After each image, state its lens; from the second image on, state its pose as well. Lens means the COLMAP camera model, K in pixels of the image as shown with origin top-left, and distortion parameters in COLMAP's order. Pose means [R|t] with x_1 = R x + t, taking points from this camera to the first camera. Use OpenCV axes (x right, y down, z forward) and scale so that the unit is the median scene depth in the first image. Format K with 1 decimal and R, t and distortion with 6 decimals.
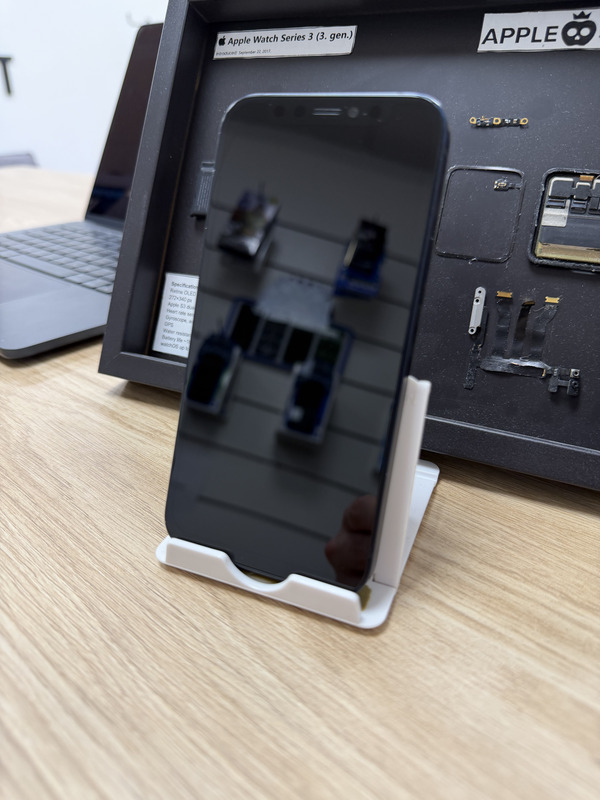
lens RADIAL K [[597.2, 0, 300.0], [0, 597.2, 400.0], [0, 0, 1]] dist [-0.063920, 0.035025]
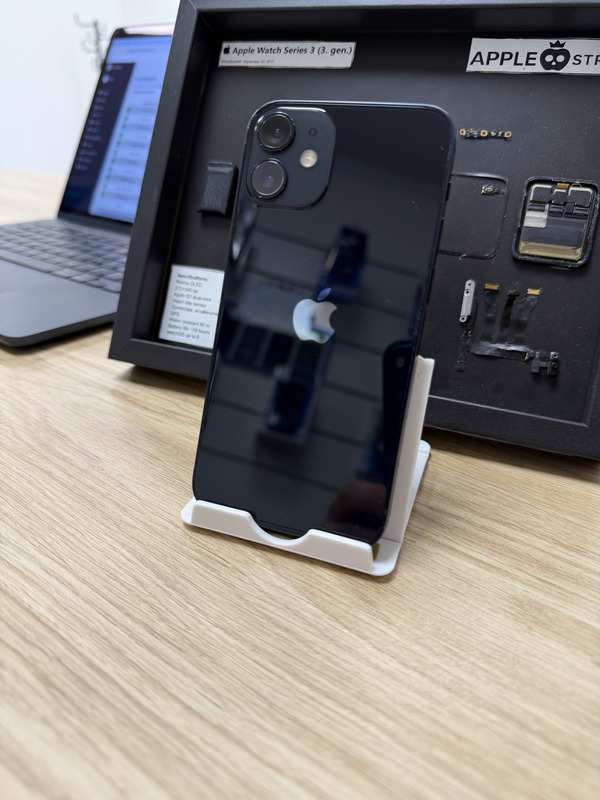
lens RADIAL K [[595.5, 0, 296.0], [0, 595.5, 399.3], [0, 0, 1]] dist [-0.045224, 0.014429]
pose [[0.996677, 0.000401, 0.081452, -0.121283], [0.000610, 0.999923, -0.012380, 0.051332], [-0.081451, 0.012388, 0.996600, -0.094068]]
